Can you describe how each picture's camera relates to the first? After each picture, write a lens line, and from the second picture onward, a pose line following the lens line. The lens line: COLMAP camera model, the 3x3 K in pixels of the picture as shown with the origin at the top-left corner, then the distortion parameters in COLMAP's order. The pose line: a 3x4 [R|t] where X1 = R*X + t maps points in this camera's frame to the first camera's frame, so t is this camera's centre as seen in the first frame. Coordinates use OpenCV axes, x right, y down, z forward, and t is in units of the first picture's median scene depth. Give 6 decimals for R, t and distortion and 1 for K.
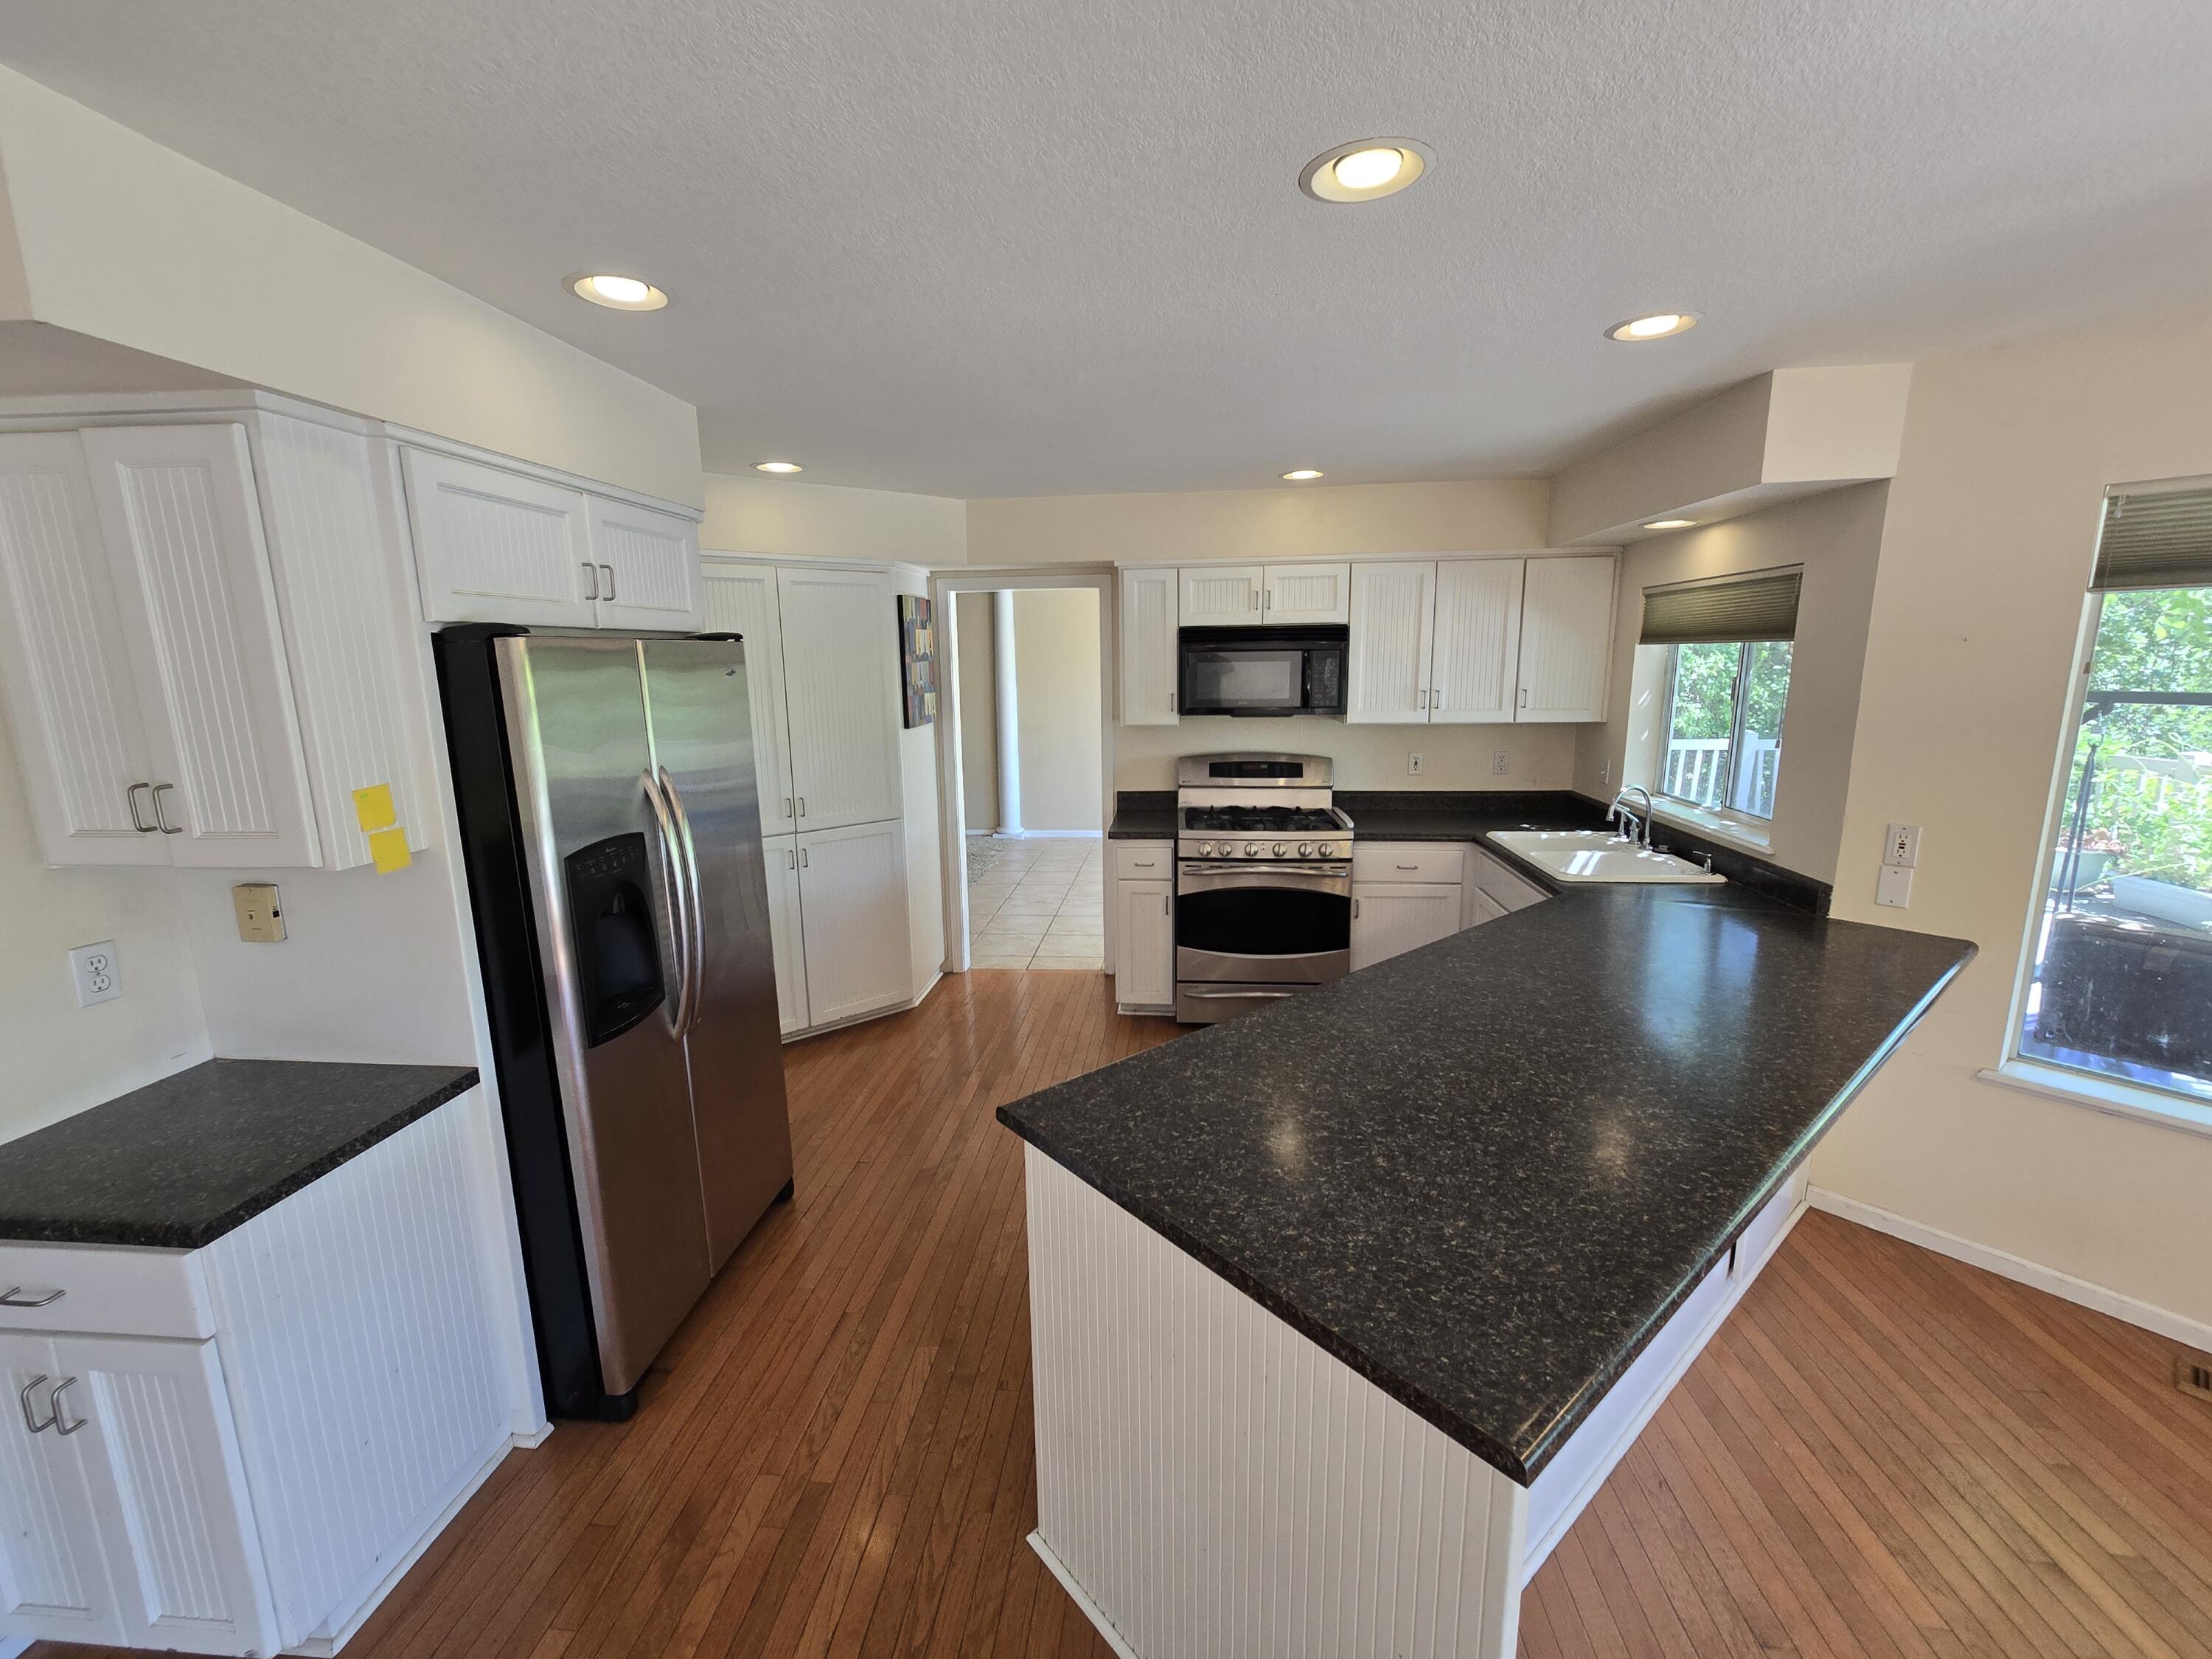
lens RADIAL K [[902.6, 0, 1099.4], [0, 902.6, 827.3], [0, 0, 1]] dist [-0.002576, 0.001196]
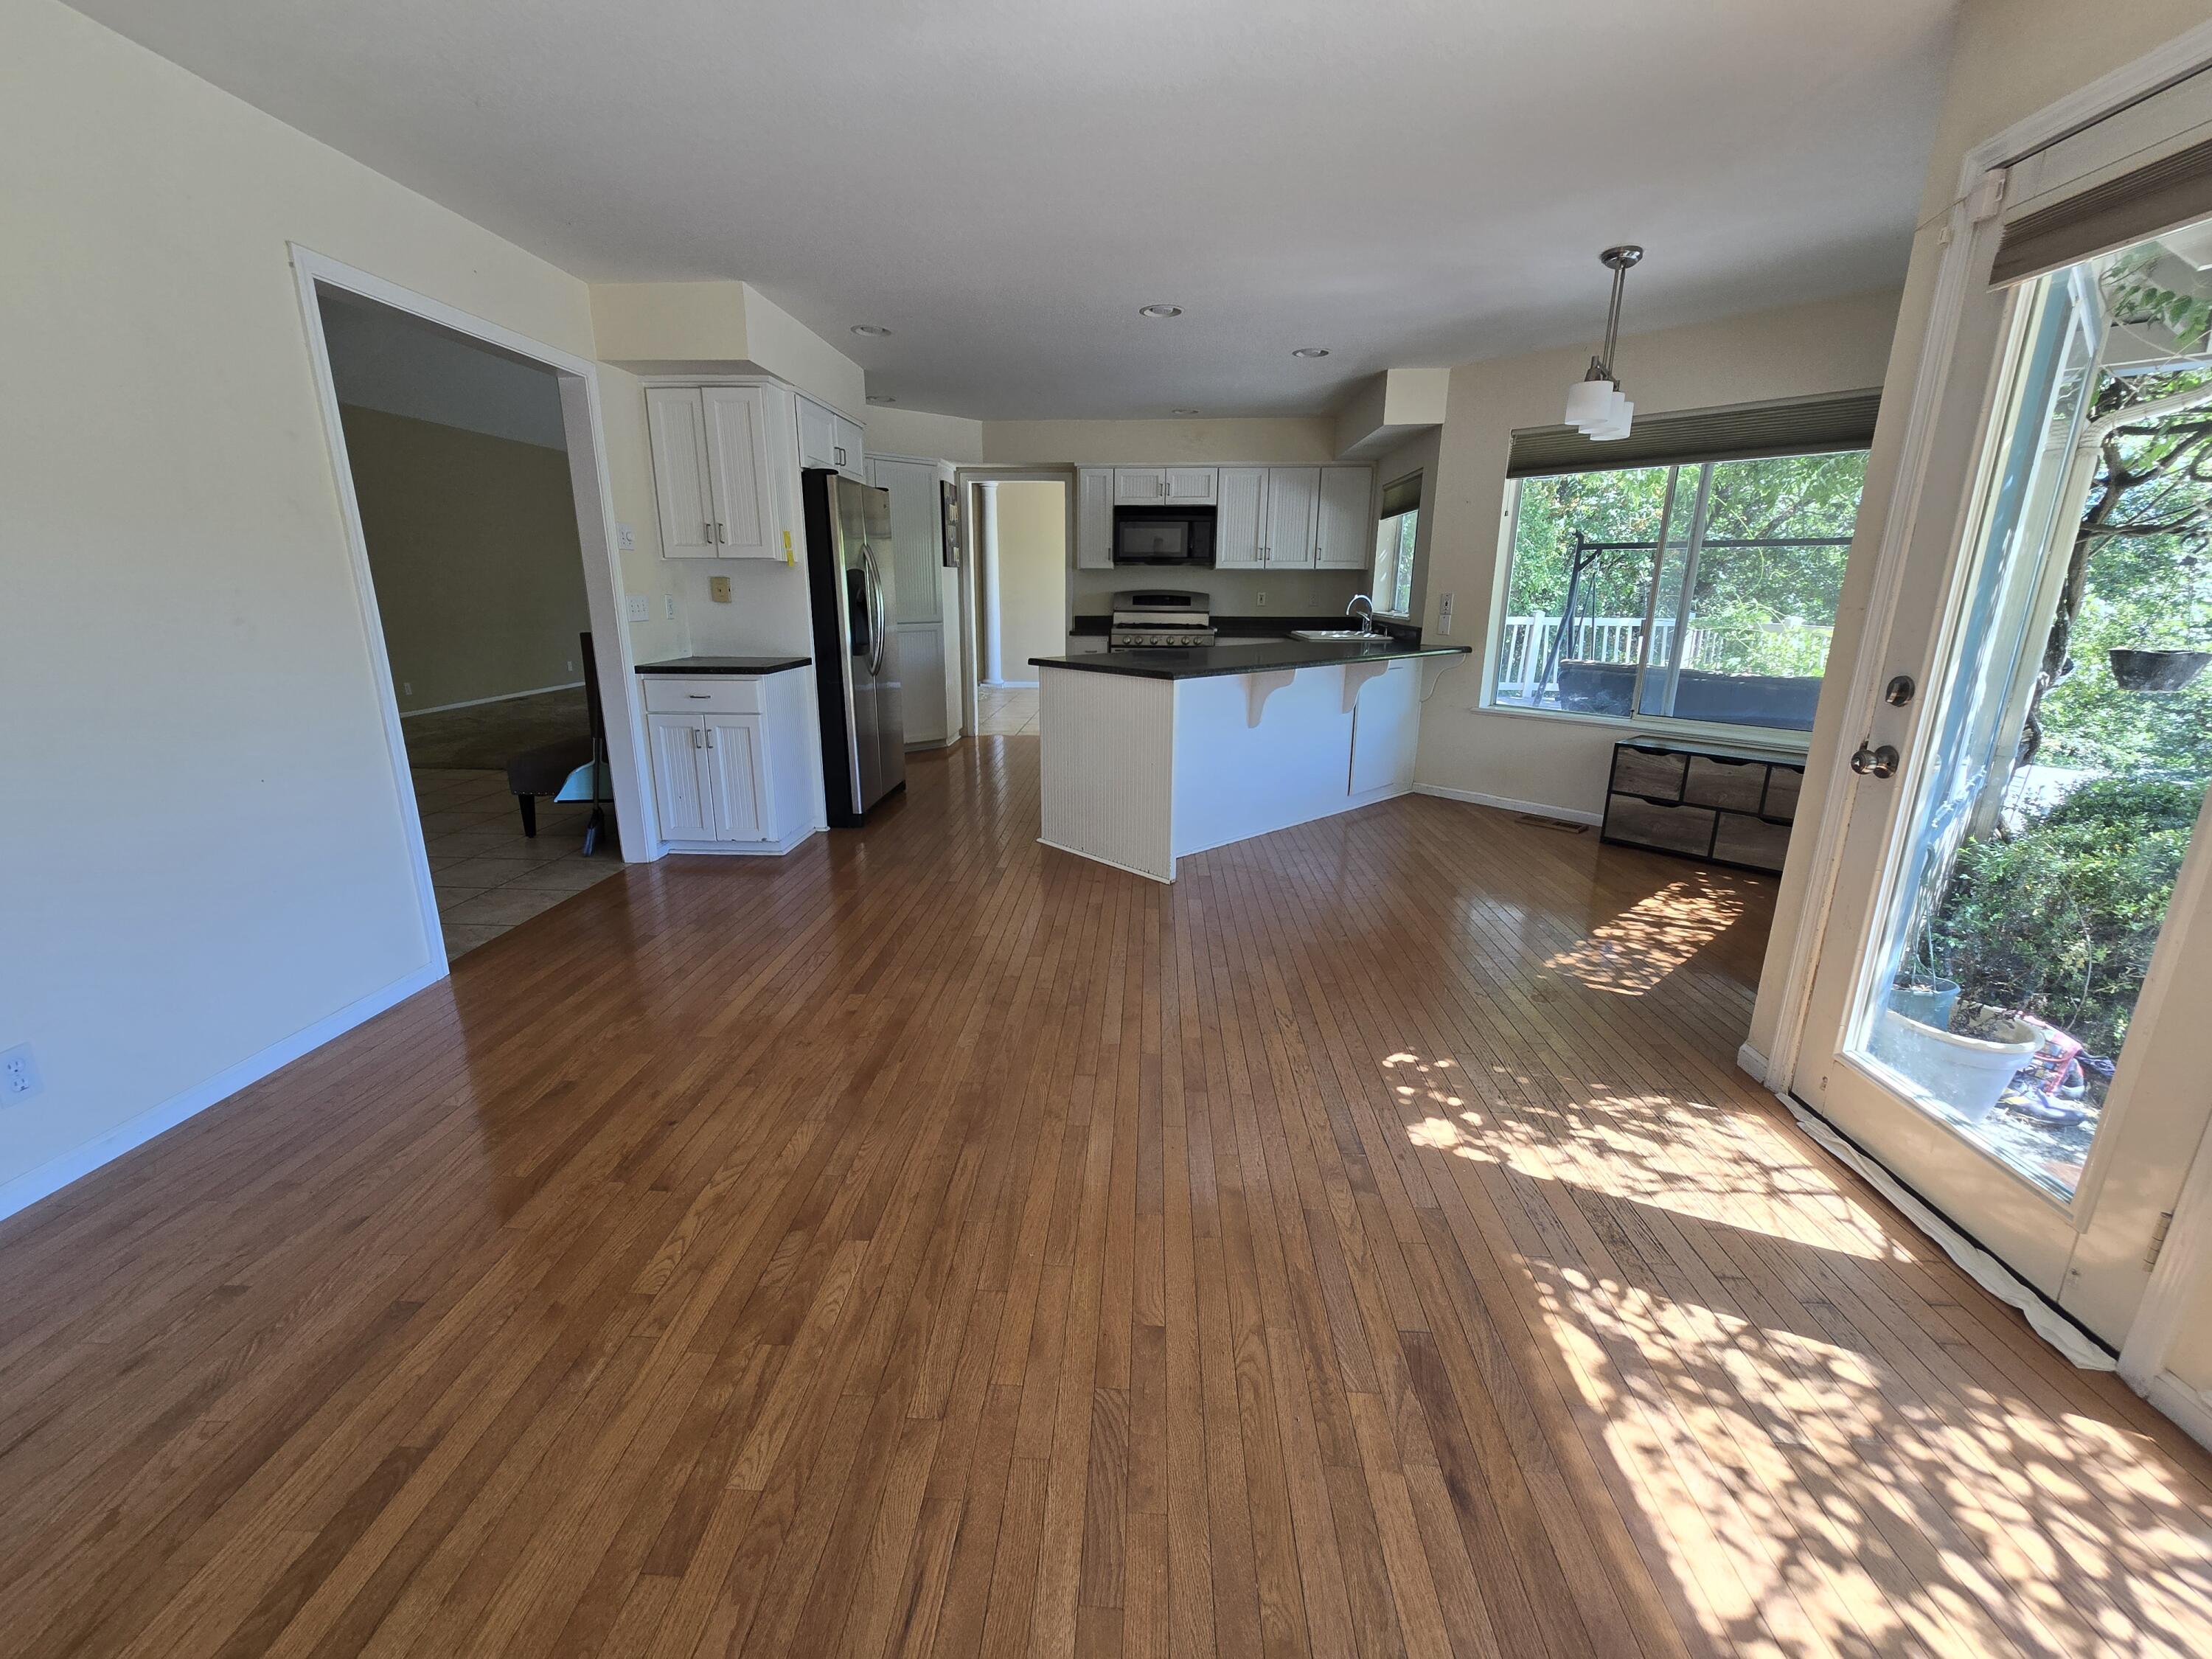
lens RADIAL K [[902.6, 0, 1100.6], [0, 902.6, 830.9], [0, 0, 1]] dist [-0.002576, 0.001196]
pose [[0.998783, 0.007534, 0.048737, -0.013058], [-0.011304, 0.996925, 0.077544, 0.296707], [-0.048002, -0.078000, 0.995797, -0.831867]]
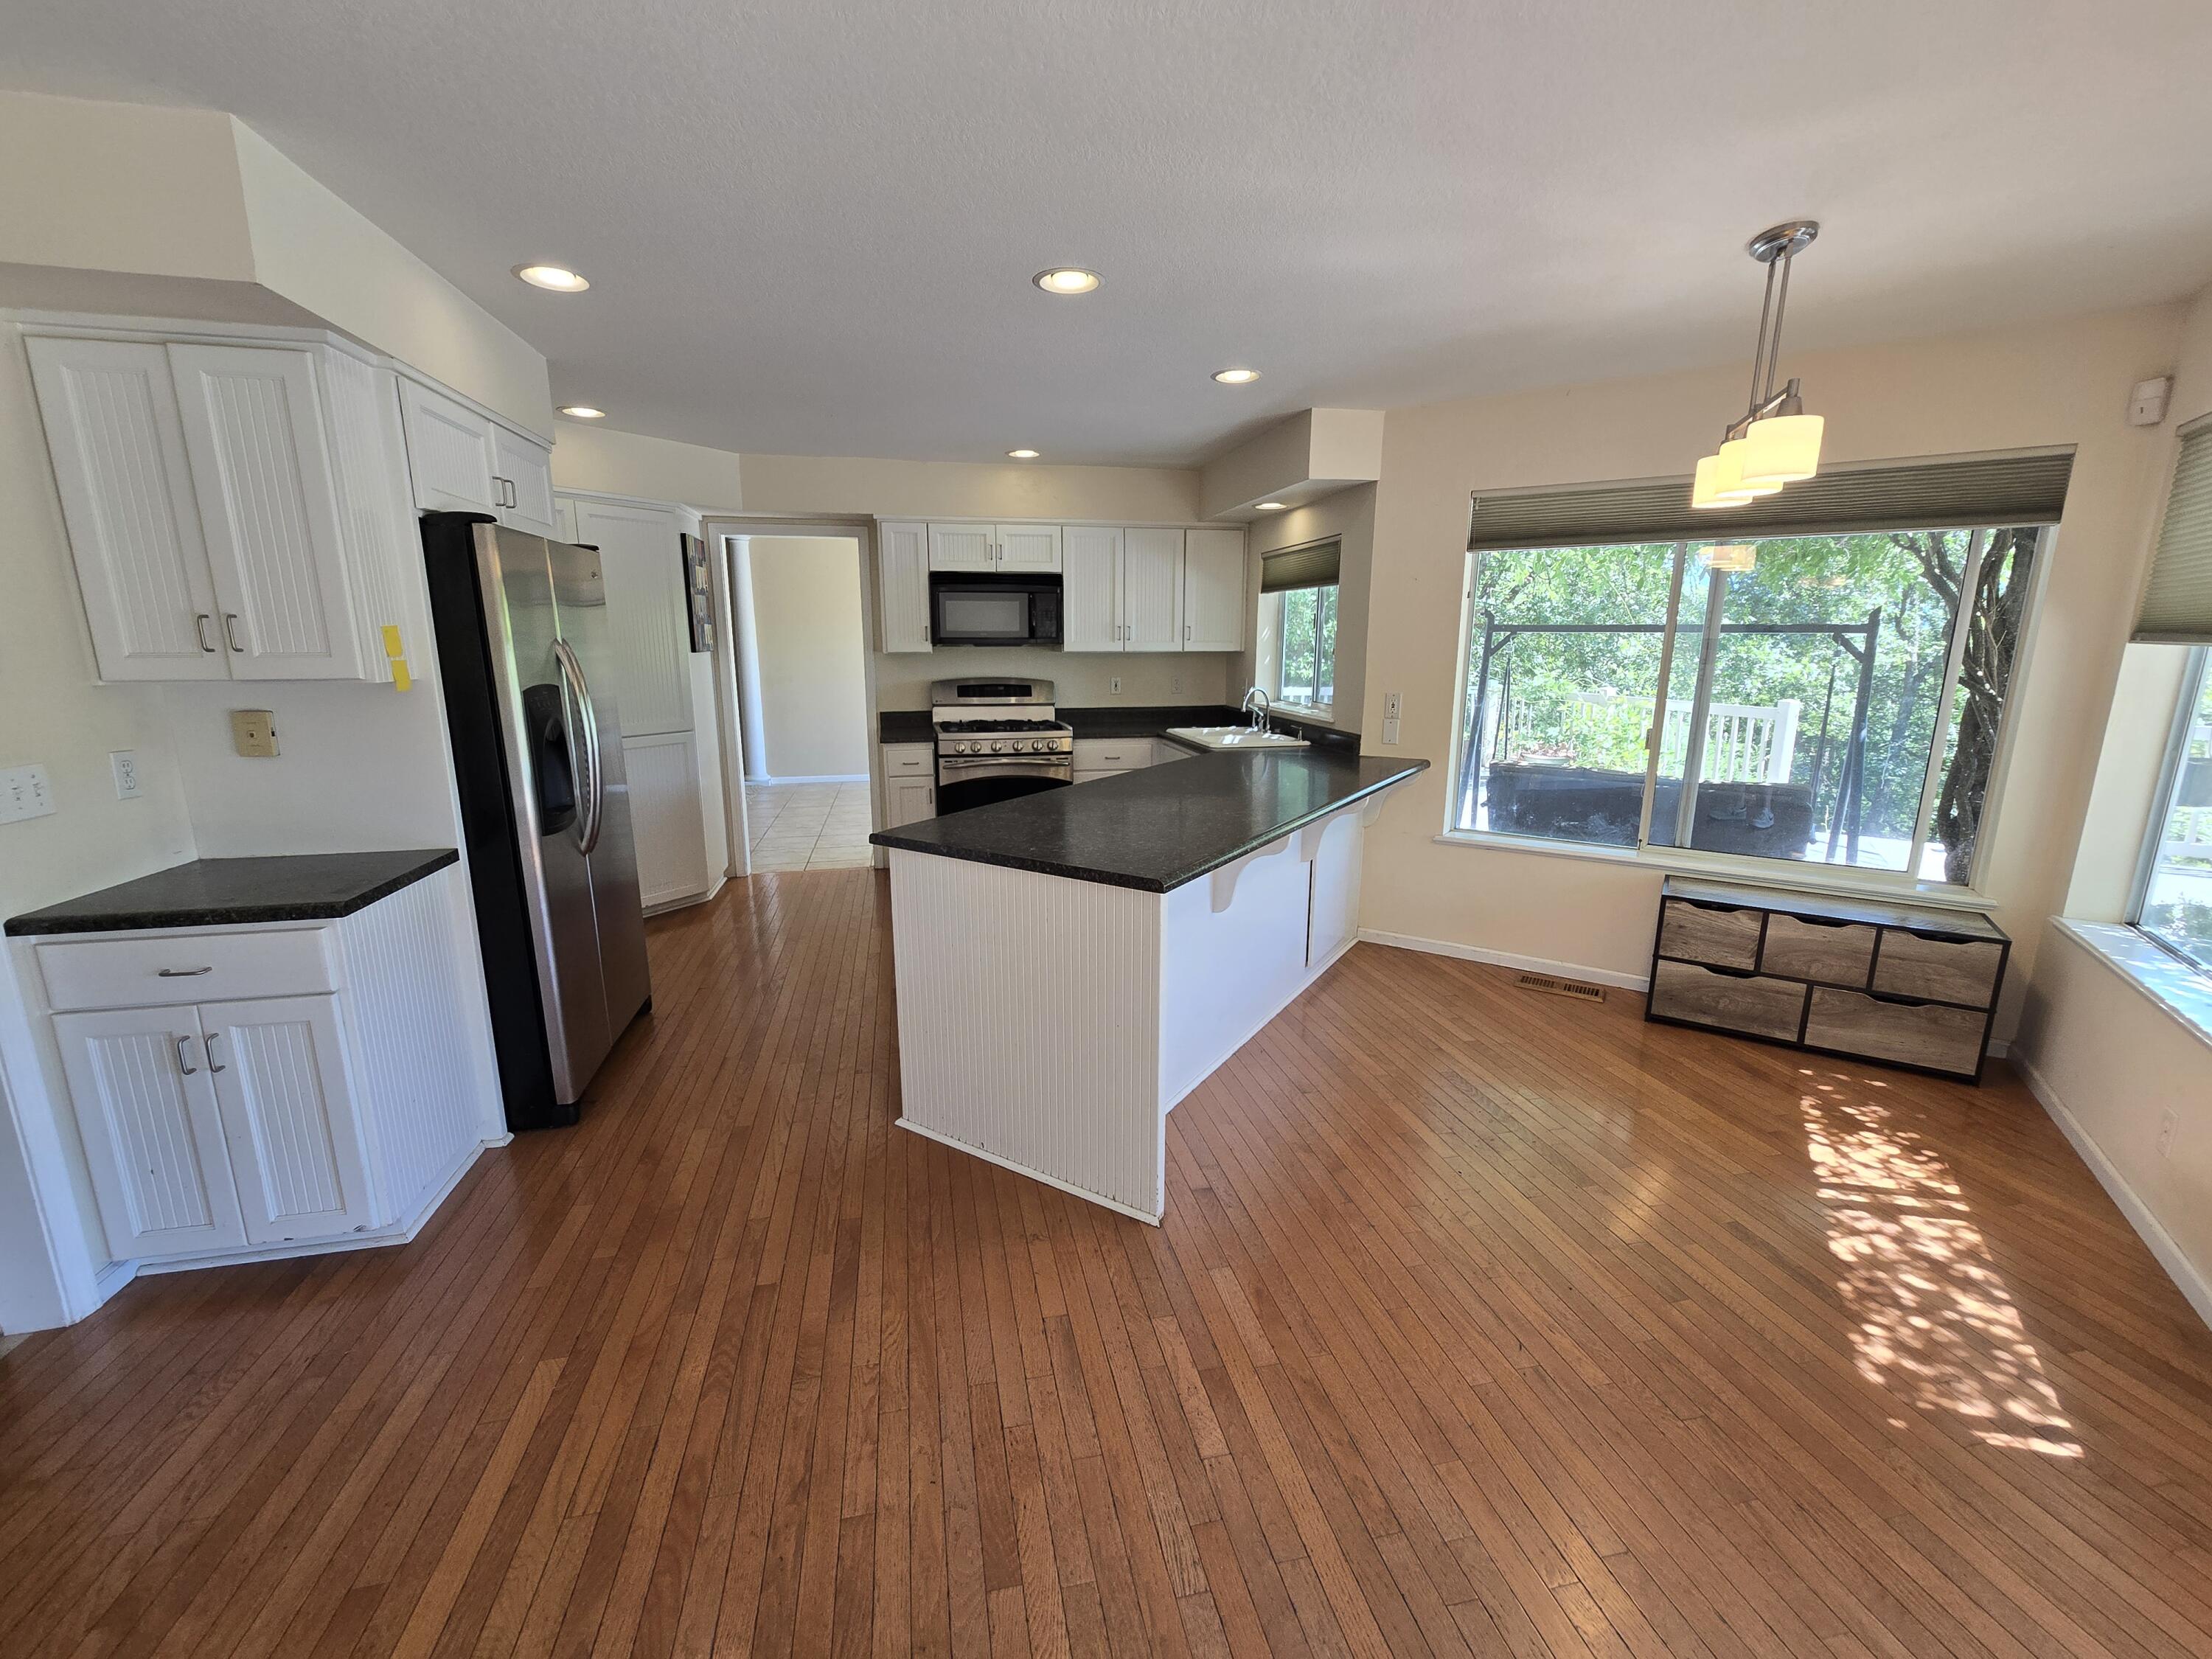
lens RADIAL K [[902.6, 0, 1095.3], [0, 902.6, 831.1], [0, 0, 1]] dist [-0.002576, 0.001196]
pose [[0.952652, -0.048510, 0.300167, -0.103826], [0.041857, 0.998715, 0.028559, 0.133976], [-0.301167, -0.014643, 0.953459, -0.312595]]
